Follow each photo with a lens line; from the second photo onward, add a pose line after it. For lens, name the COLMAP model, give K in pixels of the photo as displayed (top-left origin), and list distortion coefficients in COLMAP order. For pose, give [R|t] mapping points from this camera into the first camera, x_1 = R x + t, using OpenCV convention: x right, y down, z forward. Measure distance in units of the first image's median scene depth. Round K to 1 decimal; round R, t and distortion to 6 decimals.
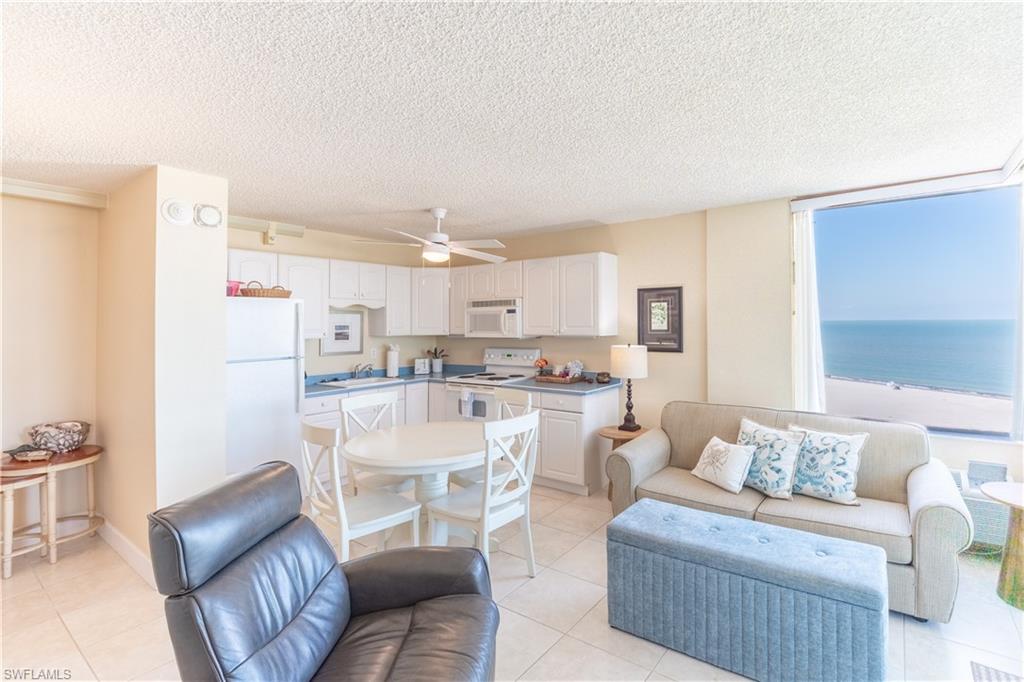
lens RADIAL K [[460.2, 0, 575.5], [0, 460.2, 311.6], [0, 0, 1]] dist [-0.015914, -0.002680]
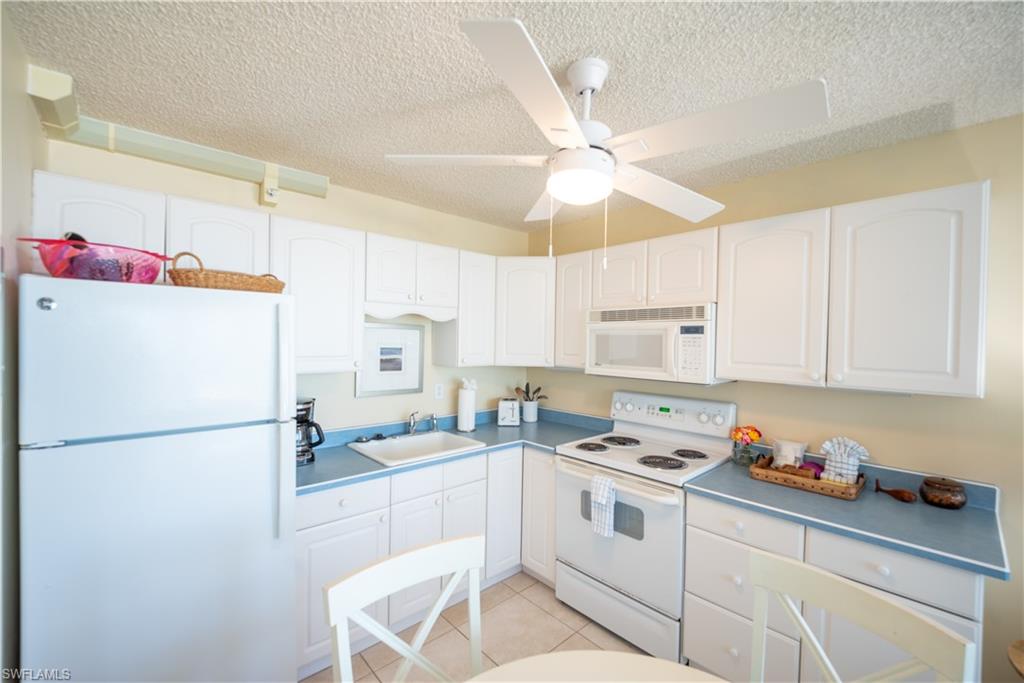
lens RADIAL K [[417.3, 0, 519.7], [0, 417.3, 349.0], [0, 0, 1]] dist [-0.028772, 0.000247]
pose [[0.970353, 0.029664, -0.239864, -0.242544], [-0.020055, 0.998899, 0.042402, 0.005312], [0.240858, -0.036335, 0.969880, 0.584944]]
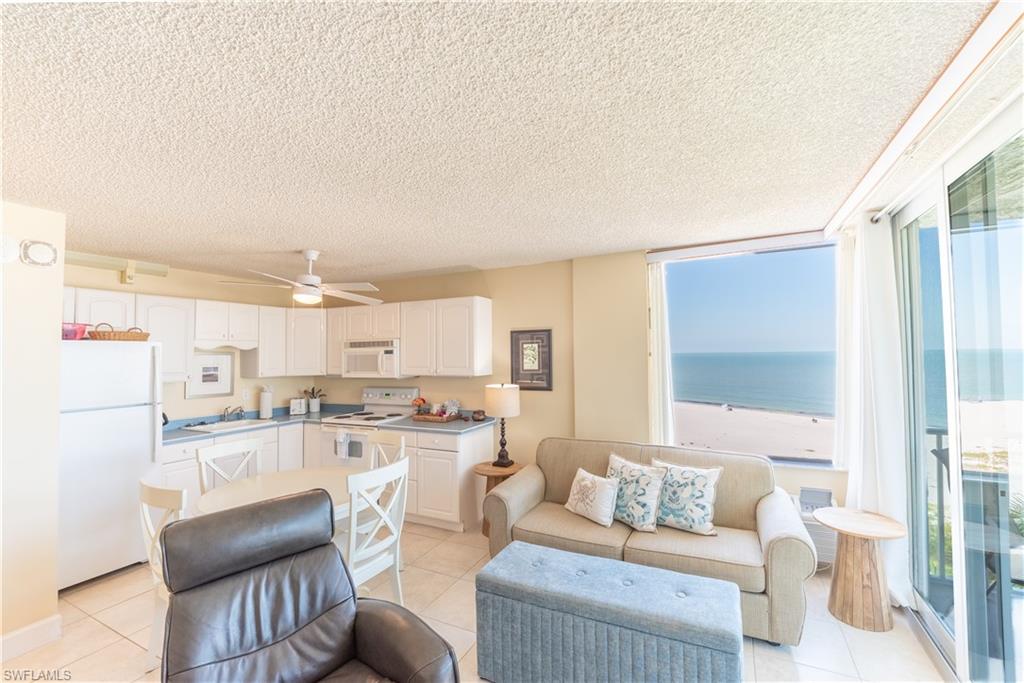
lens RADIAL K [[417.3, 0, 521.2], [0, 417.3, 334.9], [0, 0, 1]] dist [-0.028772, 0.000247]
pose [[0.988974, -0.000139, 0.148089, 0.016721], [0.004337, 0.999598, -0.028023, -0.013049], [-0.148026, 0.028356, 0.988577, 0.045428]]
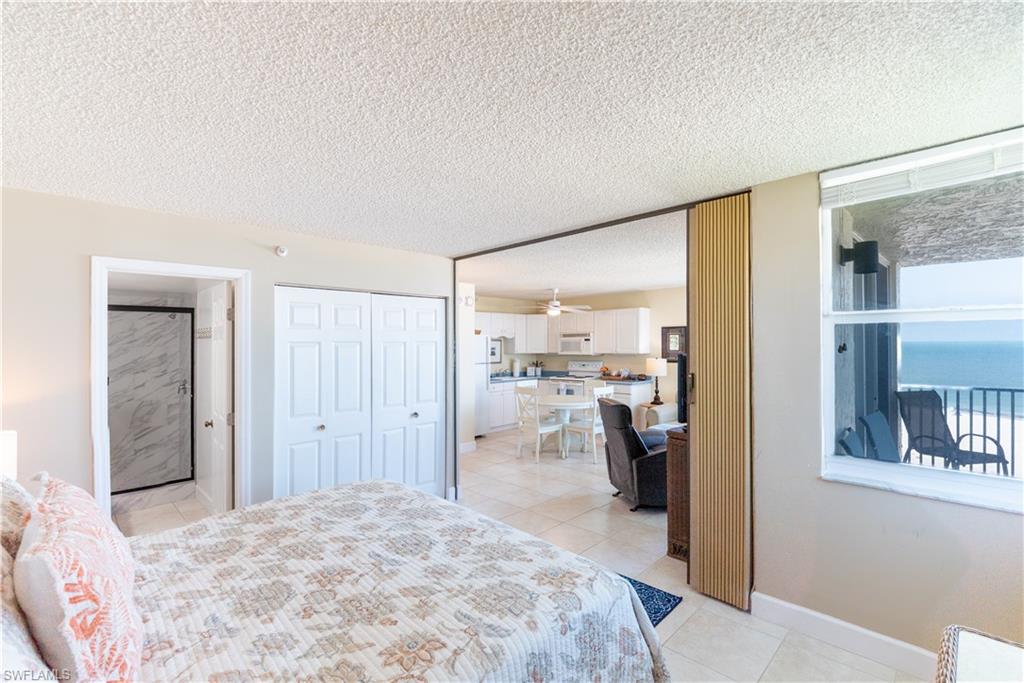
lens RADIAL K [[417.3, 0, 504.7], [0, 417.3, 344.0], [0, 0, 1]] dist [-0.028772, 0.000247]
pose [[0.971061, -0.000235, -0.238833, -0.073519], [0.005303, 0.999774, 0.020576, -0.021889], [0.238775, -0.021247, 0.970843, -0.726374]]
